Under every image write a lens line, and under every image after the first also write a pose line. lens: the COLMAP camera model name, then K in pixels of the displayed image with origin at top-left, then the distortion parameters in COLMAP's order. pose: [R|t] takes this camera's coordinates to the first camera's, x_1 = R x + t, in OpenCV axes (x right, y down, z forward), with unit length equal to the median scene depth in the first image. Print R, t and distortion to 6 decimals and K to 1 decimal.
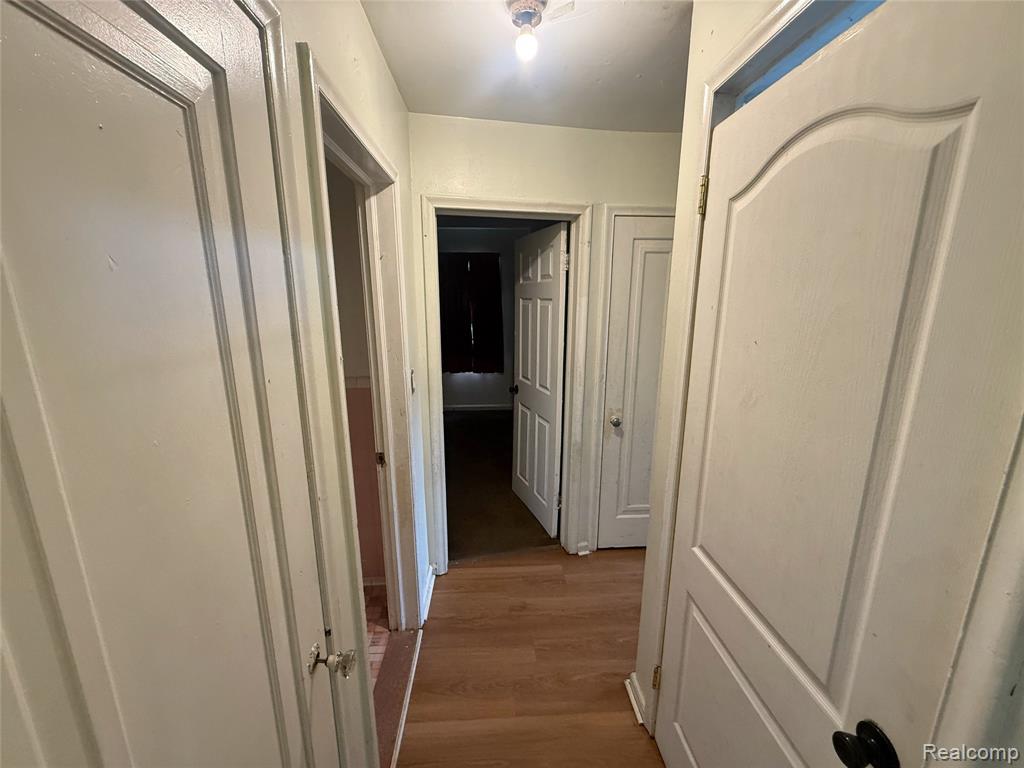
lens RADIAL K [[406.4, 0, 512.8], [0, 406.4, 385.4], [0, 0, 1]] dist [0.001610, 0.000078]
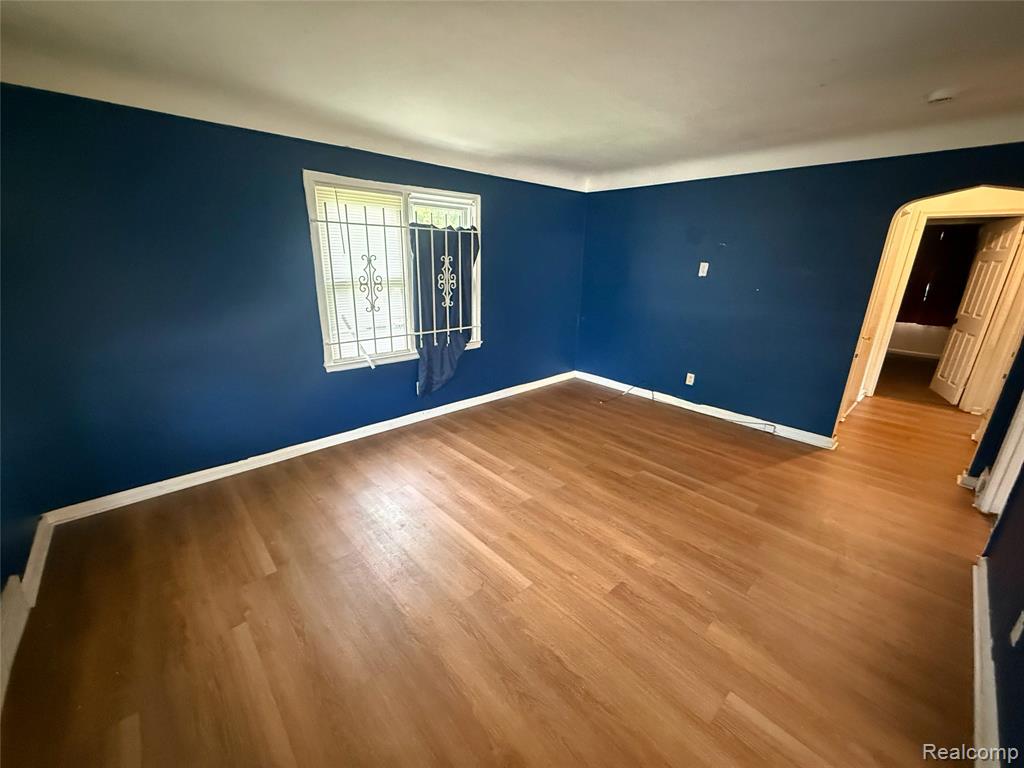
lens RADIAL K [[406.4, 0, 505.8], [0, 406.4, 383.8], [0, 0, 1]] dist [0.001610, 0.000078]
pose [[0.625929, 0.235730, -0.743401, 0.170837], [-0.178842, 0.971208, 0.157386, 0.355124], [0.759098, 0.034439, 0.650065, -1.526183]]
